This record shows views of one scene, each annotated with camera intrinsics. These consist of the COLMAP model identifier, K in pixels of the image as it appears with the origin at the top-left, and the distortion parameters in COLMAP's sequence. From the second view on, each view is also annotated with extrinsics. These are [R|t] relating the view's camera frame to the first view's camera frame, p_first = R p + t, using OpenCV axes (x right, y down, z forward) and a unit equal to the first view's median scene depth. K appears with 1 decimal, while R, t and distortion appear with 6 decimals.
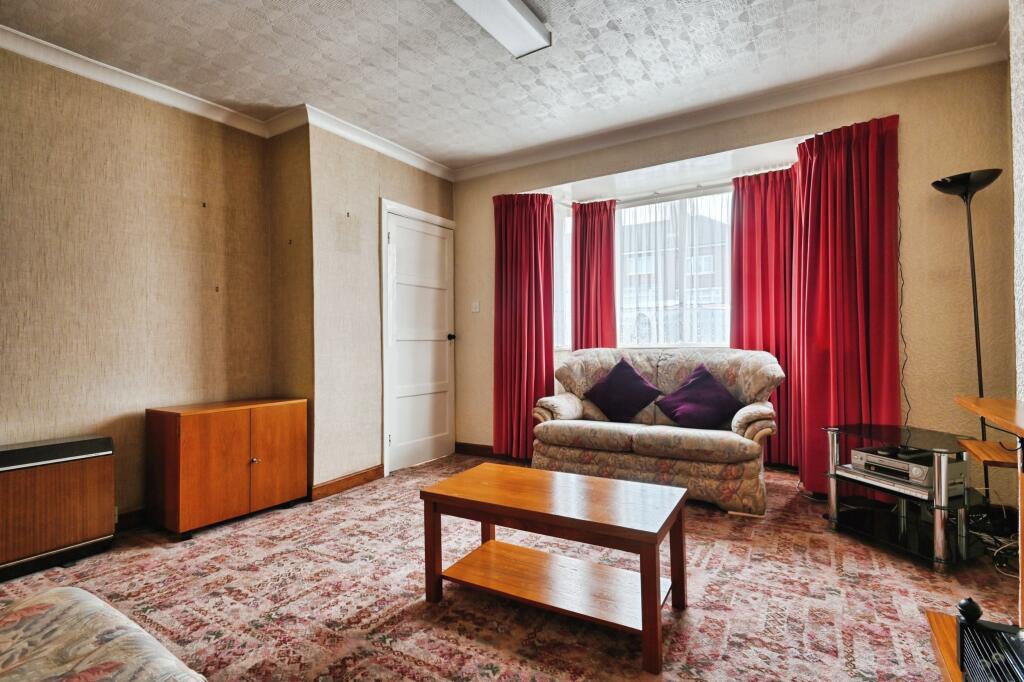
lens RADIAL K [[487.1, 0, 510.8], [0, 487.1, 334.9], [0, 0, 1]] dist [-0.003682, -0.010476]
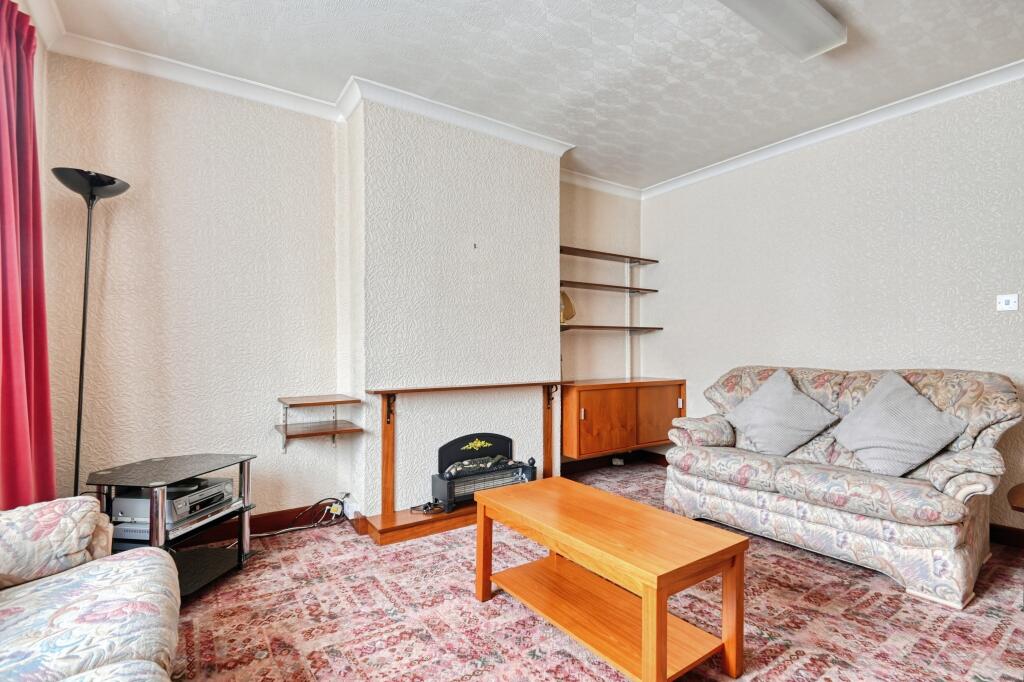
lens RADIAL K [[487.1, 0, 519.3], [0, 487.1, 347.3], [0, 0, 1]] dist [-0.003682, -0.010476]
pose [[-0.920182, 0.017627, 0.391094, -0.124487], [0.011651, 0.999776, -0.017648, 0.008661], [-0.391318, -0.011682, -0.920182, 1.503919]]
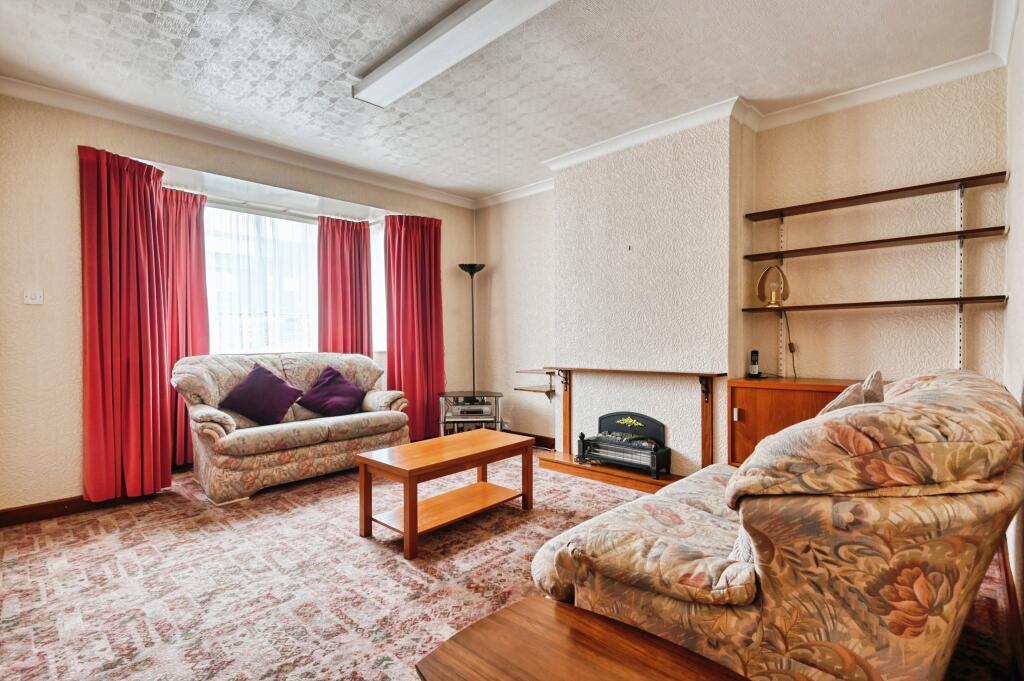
lens RADIAL K [[487.1, 0, 525.0], [0, 487.1, 349.2], [0, 0, 1]] dist [-0.003682, -0.010476]
pose [[0.186504, -0.005191, 0.982441, -1.029043], [-0.003133, 0.999978, 0.005878, 0.013663], [-0.982449, -0.004174, 0.186483, 0.394541]]
